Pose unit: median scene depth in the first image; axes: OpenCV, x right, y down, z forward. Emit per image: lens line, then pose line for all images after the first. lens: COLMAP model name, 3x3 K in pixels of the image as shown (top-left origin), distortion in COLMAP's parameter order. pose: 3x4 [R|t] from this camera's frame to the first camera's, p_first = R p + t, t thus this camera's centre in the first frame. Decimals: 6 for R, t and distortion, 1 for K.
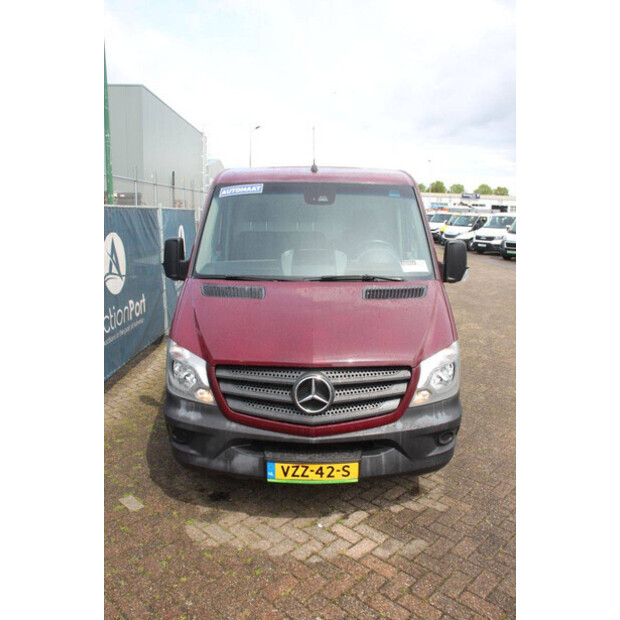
lens RADIAL K [[512.2, 0, 317.0], [0, 512.2, 310.0], [0, 0, 1]] dist [-0.177230, 0.160624]
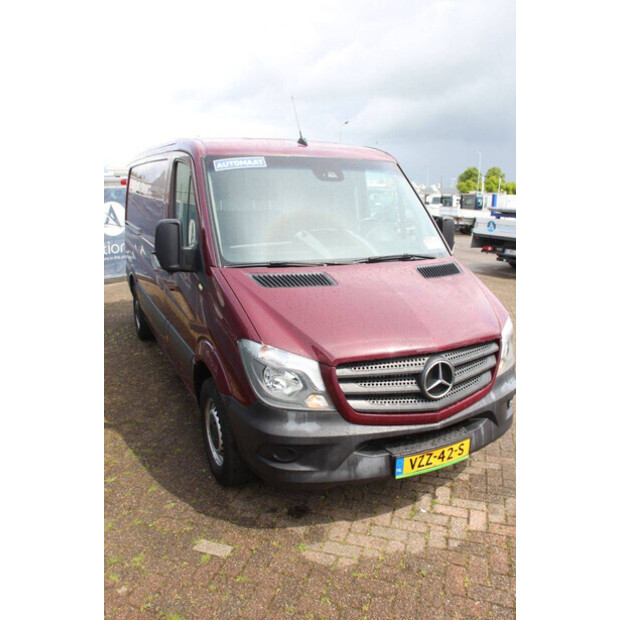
lens RADIAL K [[512.2, 0, 317.0], [0, 512.2, 310.0], [0, 0, 1]] dist [-0.177230, 0.160624]
pose [[0.901150, -0.095703, 0.422812, -0.580509], [0.076991, 0.995154, 0.061159, -0.040548], [-0.426616, -0.022561, 0.904151, 0.216408]]
